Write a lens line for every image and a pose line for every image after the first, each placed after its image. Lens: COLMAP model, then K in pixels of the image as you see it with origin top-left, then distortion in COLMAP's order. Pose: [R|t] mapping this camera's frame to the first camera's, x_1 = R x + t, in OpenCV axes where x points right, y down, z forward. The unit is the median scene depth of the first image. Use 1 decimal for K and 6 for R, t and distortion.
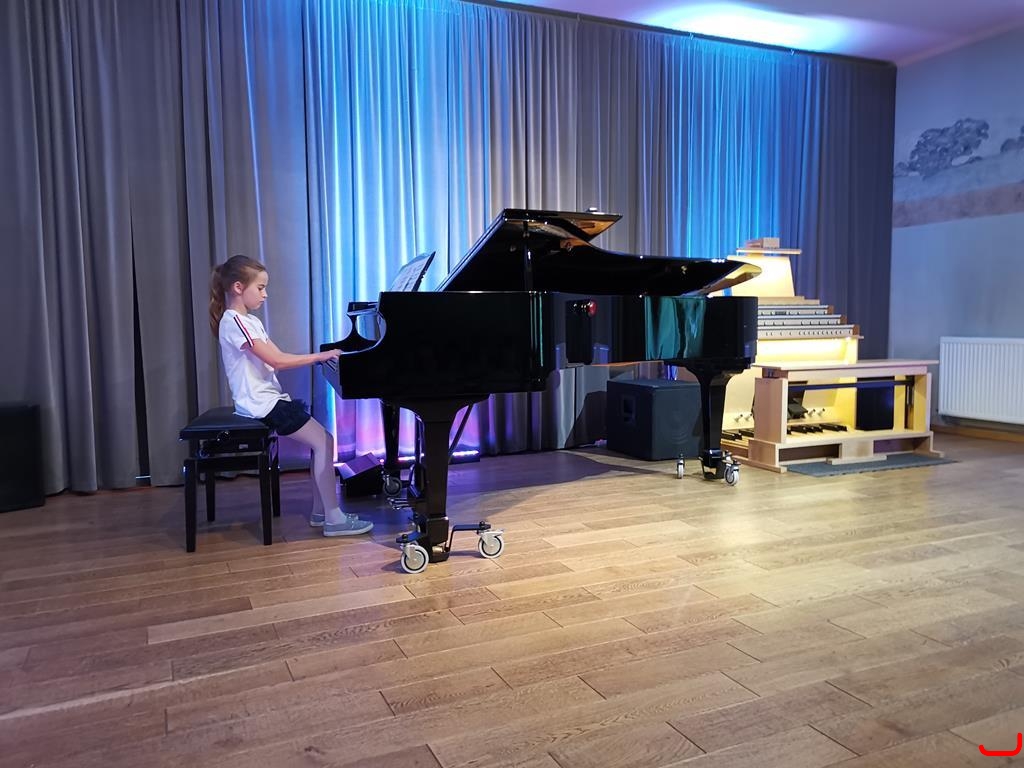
lens RADIAL K [[787.7, 0, 514.7], [0, 787.7, 379.1], [0, 0, 1]] dist [0.057477, -0.048154]
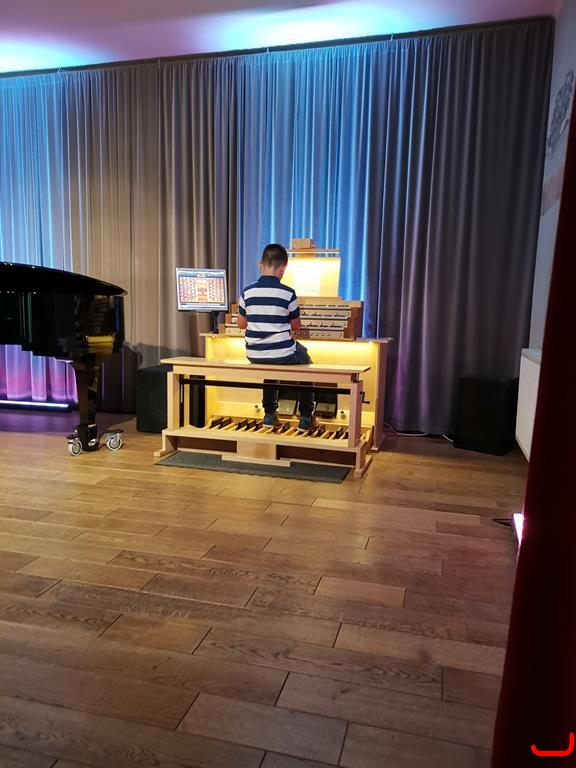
lens RADIAL K [[590.1, 0, 288.0], [0, 590.1, 384.0], [0, 0, 1]] dist [0.060167, -0.050225]
pose [[0.768882, 0.107160, -0.630347, 1.293418], [-0.077068, 0.994200, 0.075010, -0.075752], [0.634730, -0.009095, 0.772681, 0.631335]]
